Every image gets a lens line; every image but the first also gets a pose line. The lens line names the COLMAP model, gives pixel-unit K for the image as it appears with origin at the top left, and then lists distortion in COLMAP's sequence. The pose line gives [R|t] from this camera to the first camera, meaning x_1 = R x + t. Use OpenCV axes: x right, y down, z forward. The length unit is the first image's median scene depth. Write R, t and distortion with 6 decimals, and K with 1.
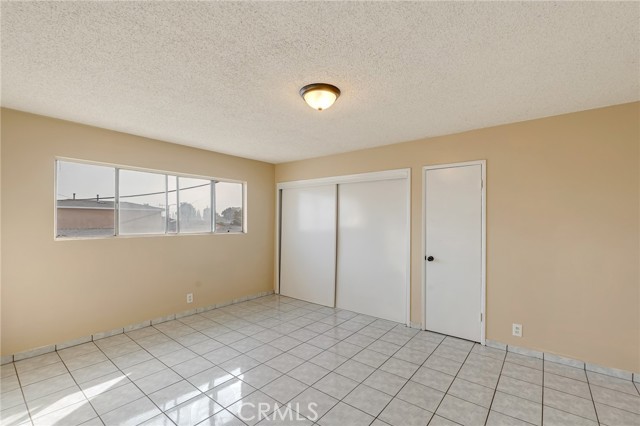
lens RADIAL K [[284.6, 0, 320.0], [0, 284.6, 214.7], [0, 0, 1]] dist [0.000942, 0.000062]
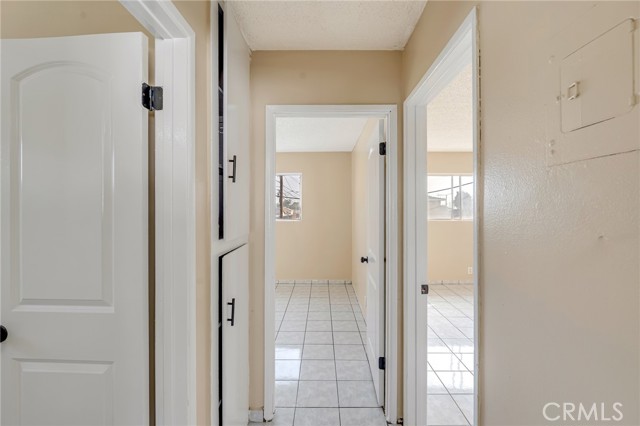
lens RADIAL K [[284.6, 0, 319.8], [0, 284.6, 207.6], [0, 0, 1]] dist [0.000942, 0.000062]
pose [[0.616937, -0.001388, -0.787011, 0.138874], [0.013485, 0.999870, 0.008808, -0.006076], [0.786897, -0.016047, 0.616876, -0.332629]]
